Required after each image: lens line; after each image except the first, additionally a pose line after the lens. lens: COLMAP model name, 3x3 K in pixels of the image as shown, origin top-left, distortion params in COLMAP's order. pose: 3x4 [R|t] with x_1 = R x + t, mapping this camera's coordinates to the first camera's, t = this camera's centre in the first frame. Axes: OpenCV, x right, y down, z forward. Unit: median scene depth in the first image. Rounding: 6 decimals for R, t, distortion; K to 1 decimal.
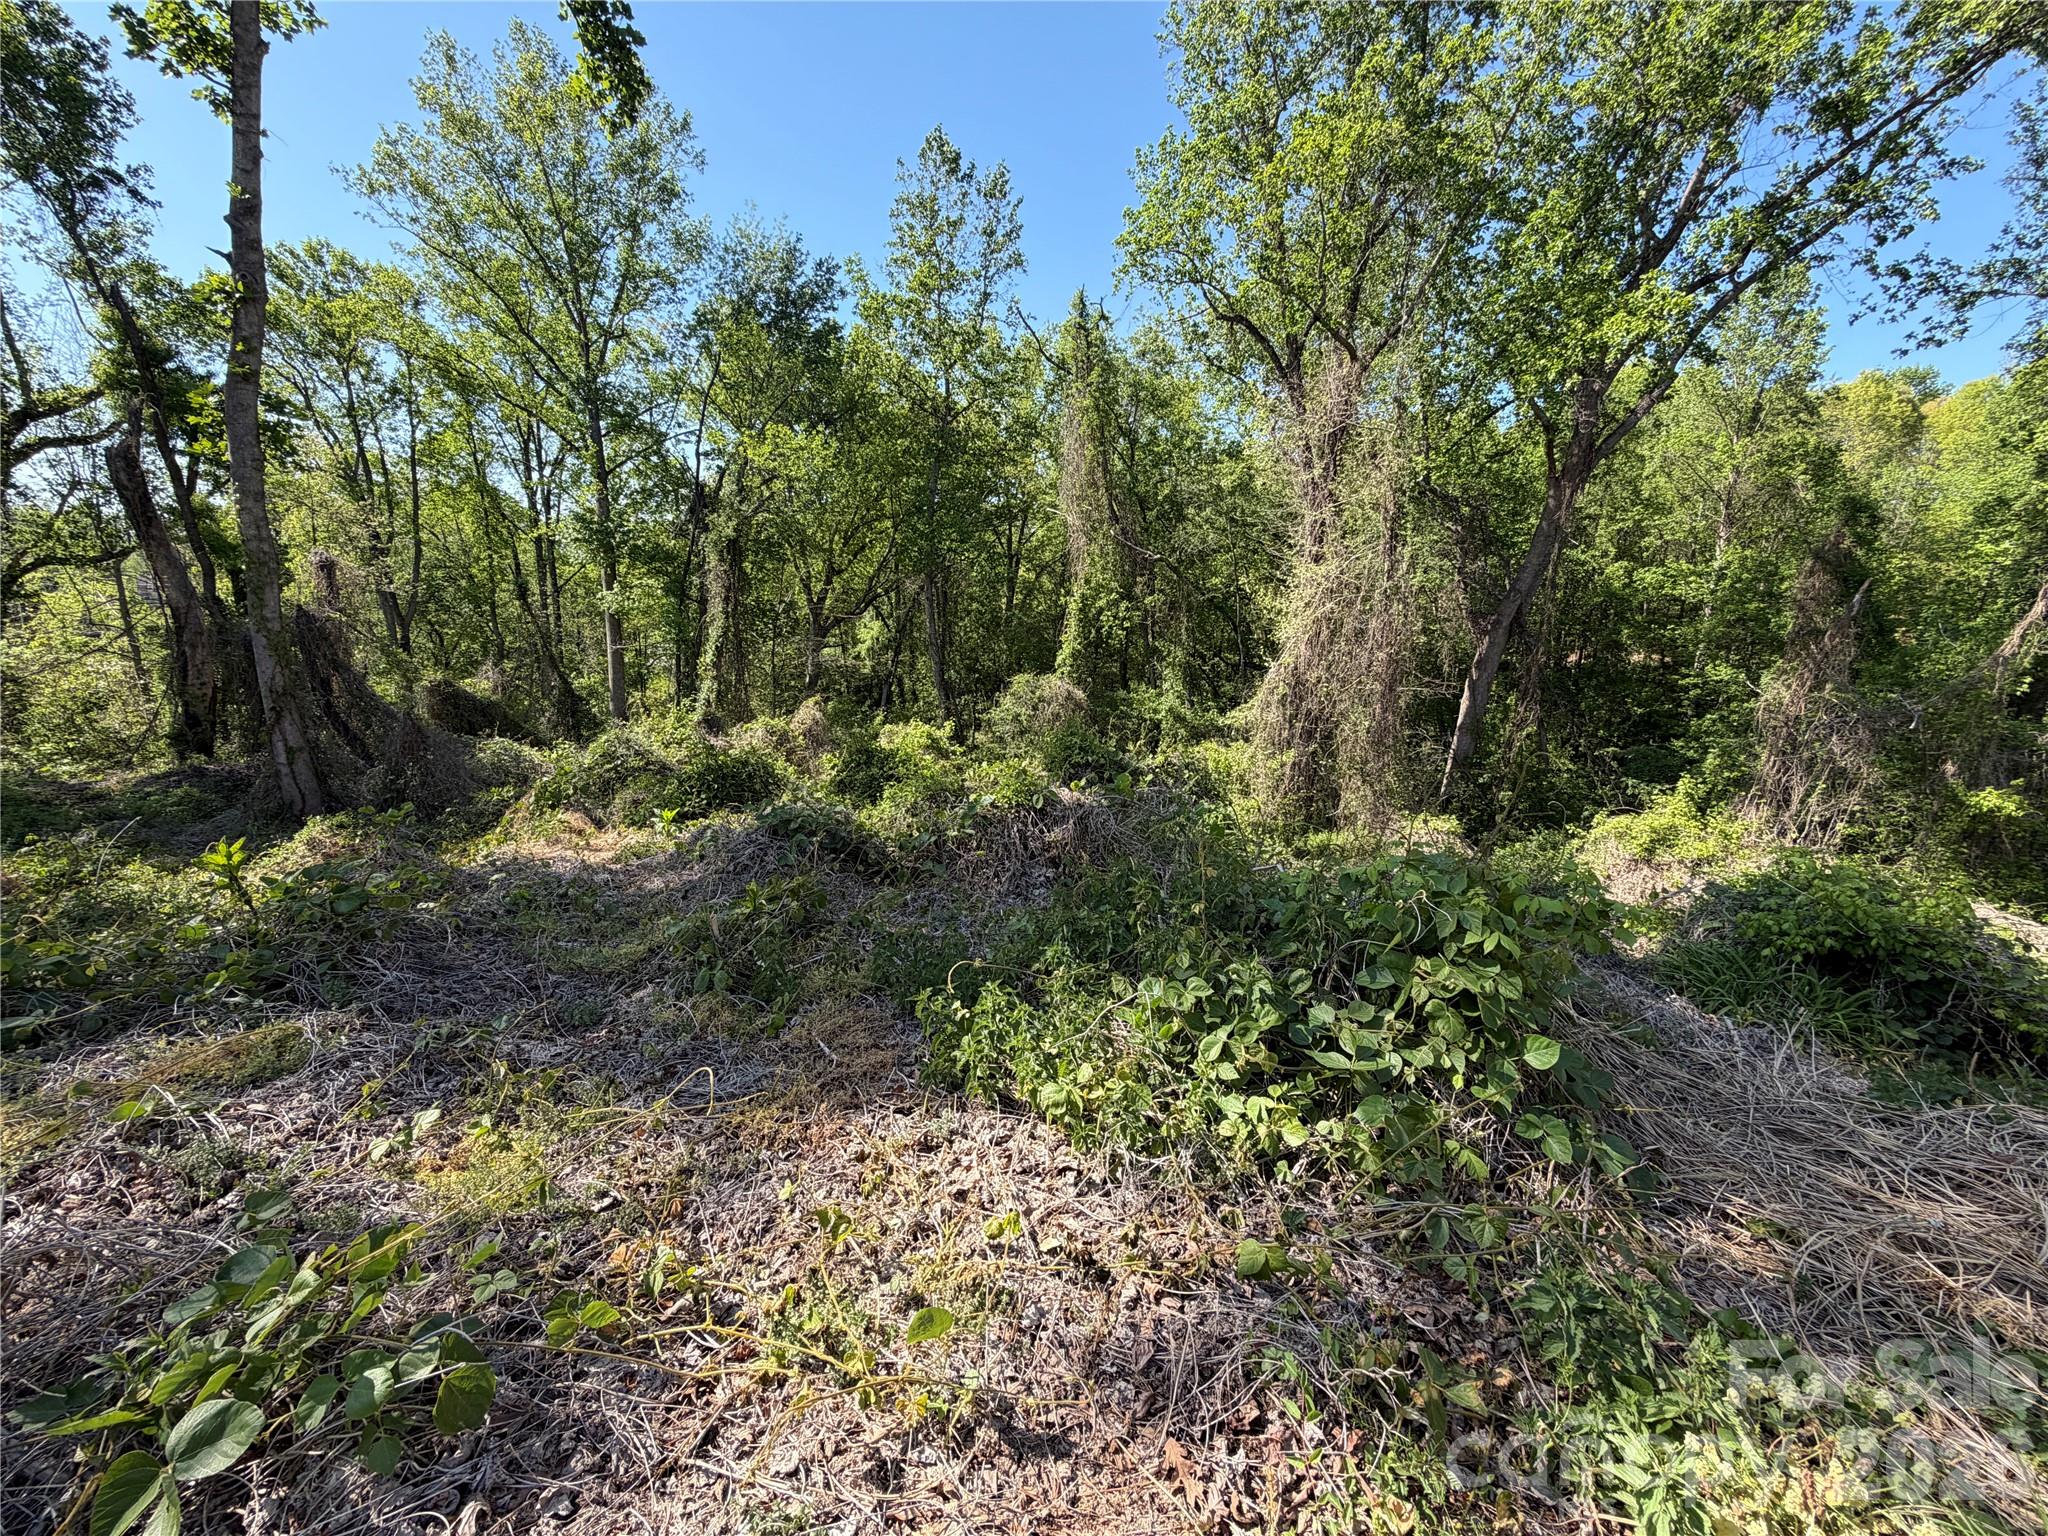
lens RADIAL K [[812.1, 0, 1017.8], [0, 812.1, 773.0], [0, 0, 1]] dist [0.001362, 0.000043]
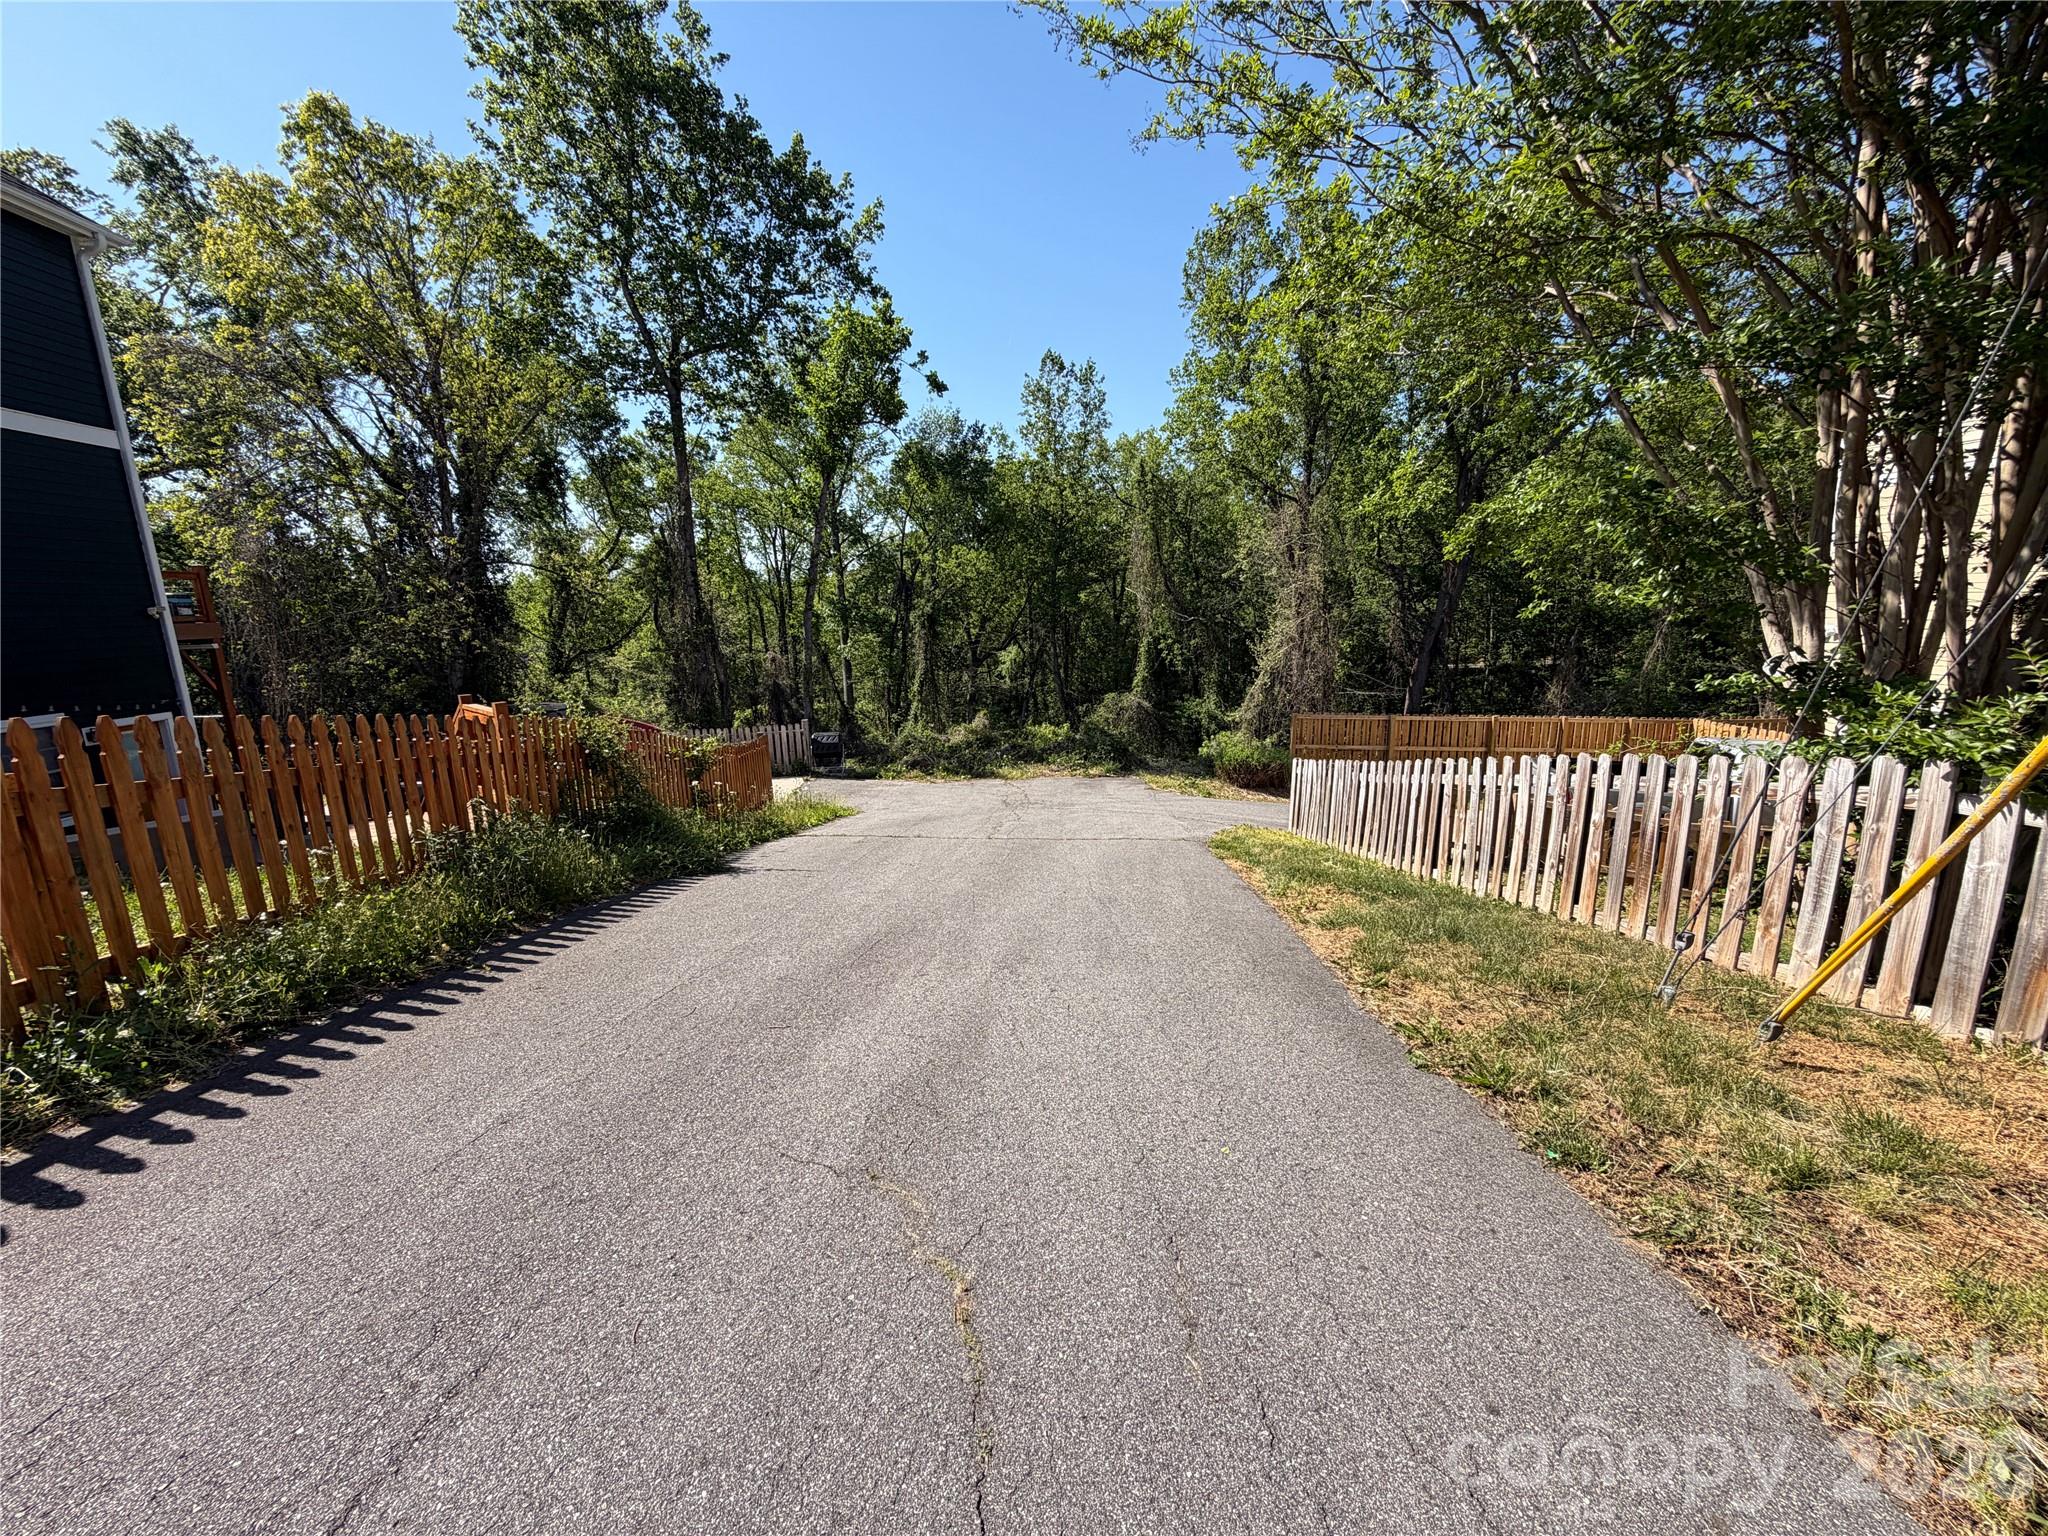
lens RADIAL K [[812.1, 0, 1016.3], [0, 812.1, 773.0], [0, 0, 1]] dist [0.001362, 0.000043]
pose [[0.986204, -0.017400, -0.164620, 0.071092], [0.016143, 0.999829, -0.008971, 0.041518], [0.164748, 0.006190, 0.986316, -0.529105]]
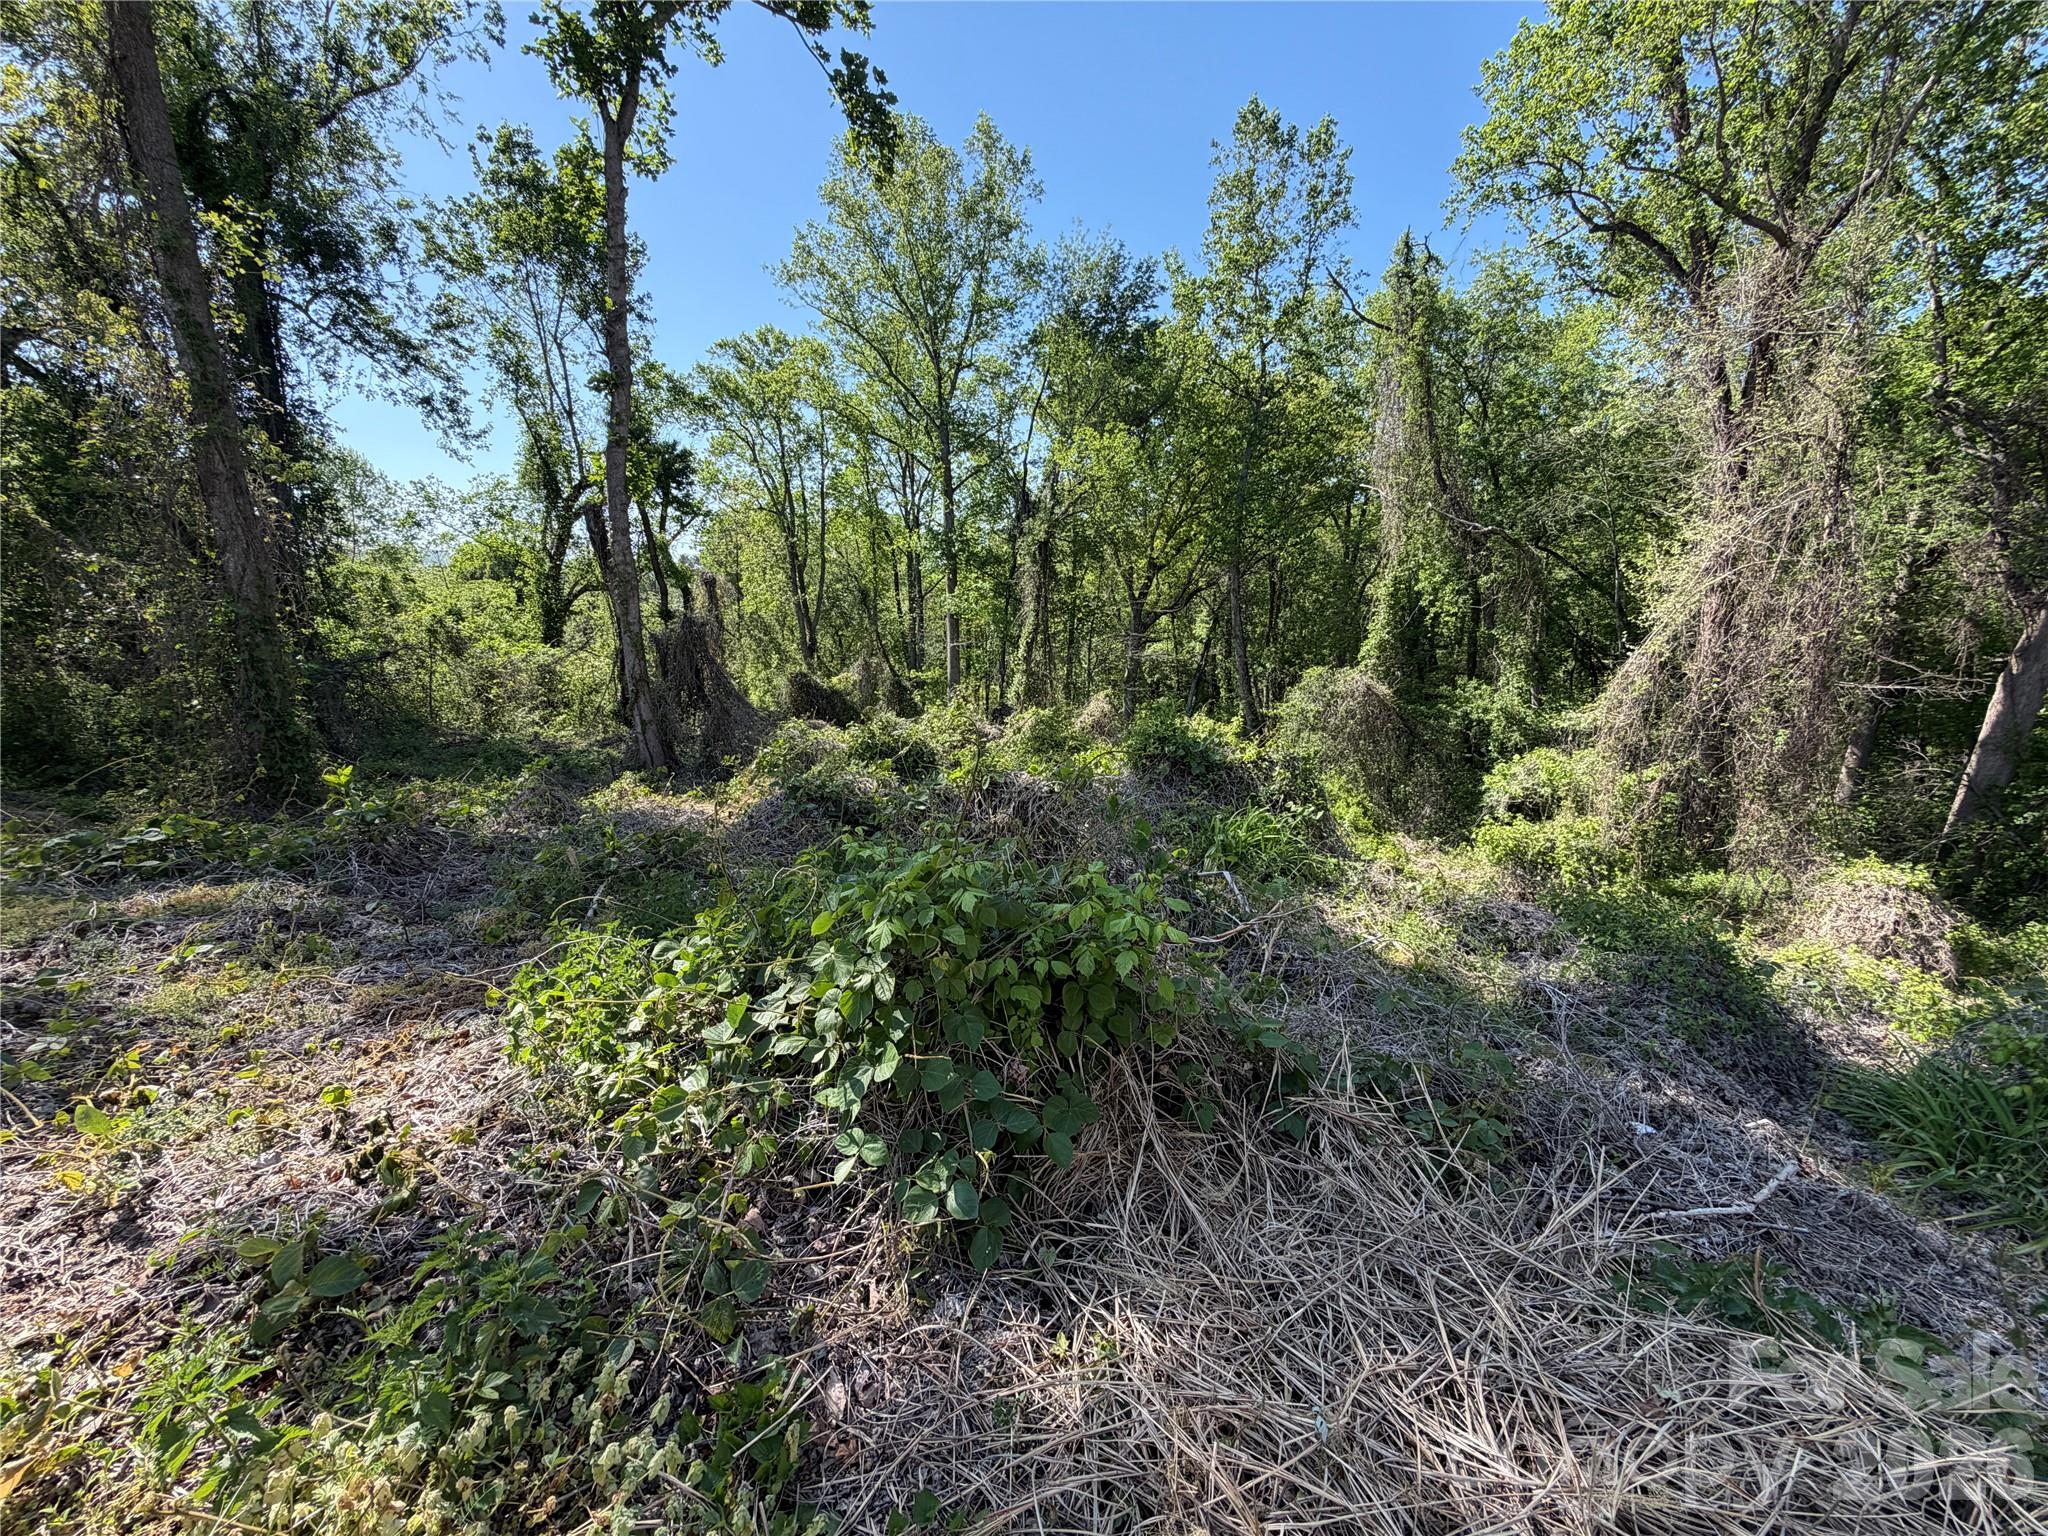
lens RADIAL K [[812.1, 0, 1019.4], [0, 812.1, 766.2], [0, 0, 1]] dist [0.001362, 0.000043]
pose [[0.909738, 0.049646, -0.412204, 0.071057], [-0.051279, 0.998659, 0.007107, 0.000958], [0.412004, 0.014671, 0.911064, 0.021454]]
